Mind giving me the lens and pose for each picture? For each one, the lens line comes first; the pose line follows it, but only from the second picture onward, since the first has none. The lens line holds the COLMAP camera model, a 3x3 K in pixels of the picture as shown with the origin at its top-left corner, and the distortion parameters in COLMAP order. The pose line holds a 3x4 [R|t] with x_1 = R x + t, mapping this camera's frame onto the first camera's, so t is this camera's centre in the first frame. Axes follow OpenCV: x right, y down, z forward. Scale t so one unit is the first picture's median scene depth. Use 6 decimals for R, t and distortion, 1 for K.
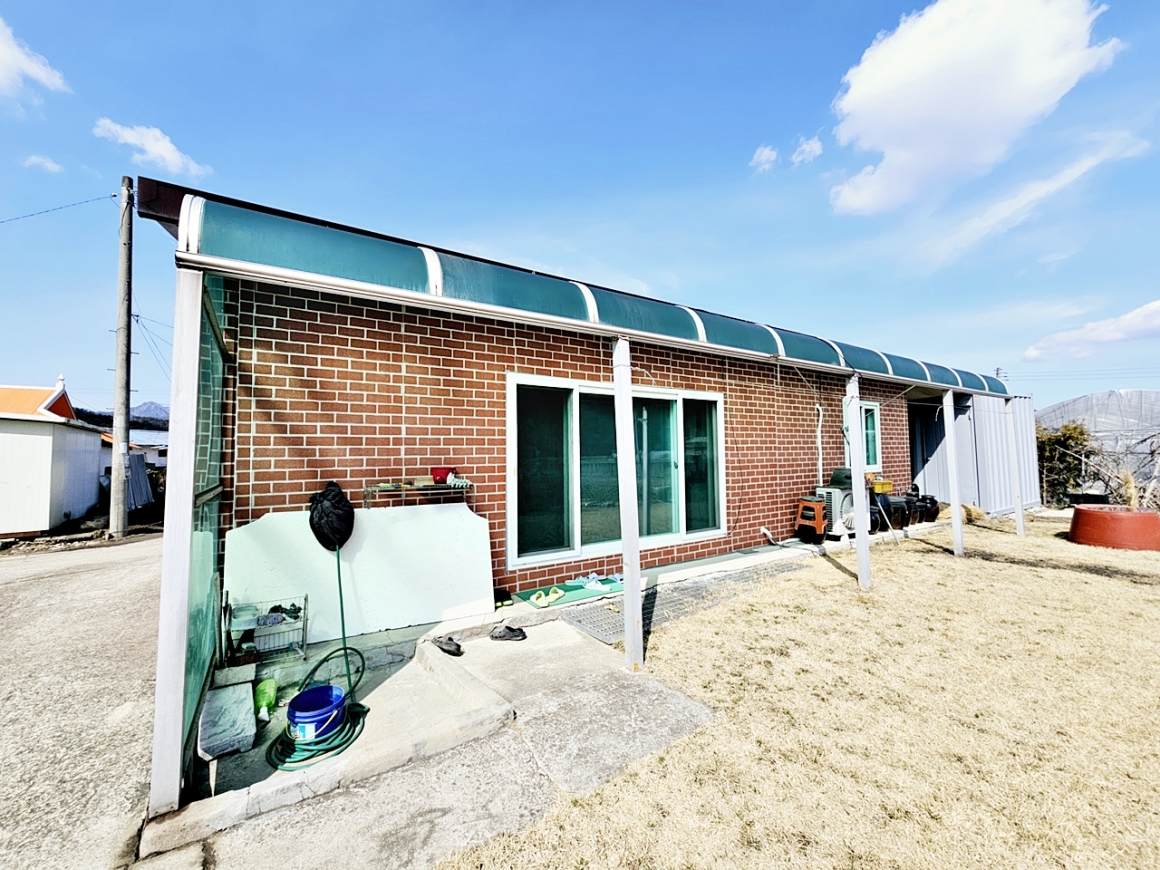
lens RADIAL K [[475.6, 0, 579.4], [0, 475.6, 436.6], [0, 0, 1]] dist [-0.000425, 0.000879]
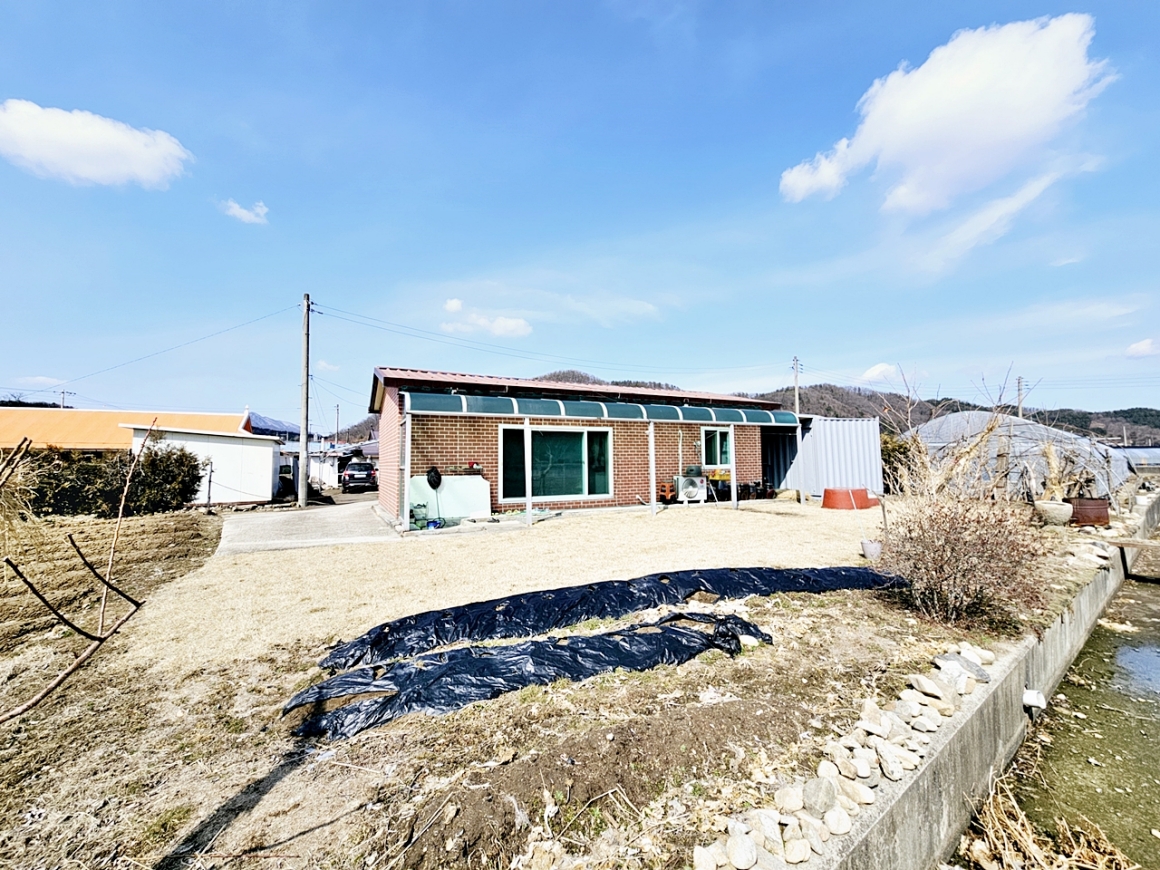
lens RADIAL K [[475.6, 0, 582.1], [0, 475.6, 432.8], [0, 0, 1]] dist [-0.000425, 0.000879]
pose [[0.991994, -0.005360, -0.126174, 0.477450], [0.002779, 0.999783, -0.020626, -0.029701], [0.126257, 0.020110, 0.991794, -1.136107]]
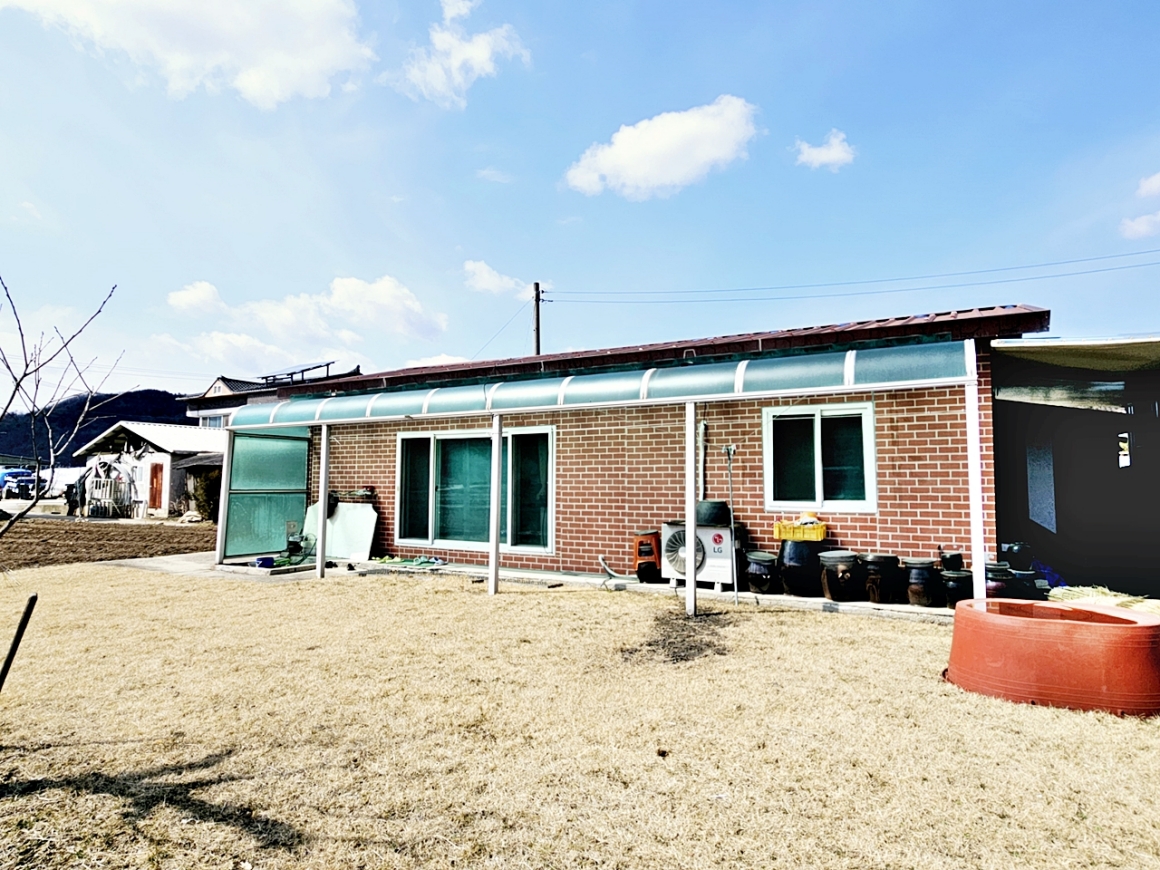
lens RADIAL K [[705.0, 0, 564.7], [0, 705.0, 454.5], [0, 0, 1]] dist [-0.001277, 0.000031]
pose [[0.422237, -0.021101, -0.906240, 1.976512], [0.029109, 0.999529, -0.009711, -0.008744], [0.906018, -0.022279, 0.422653, 0.370718]]
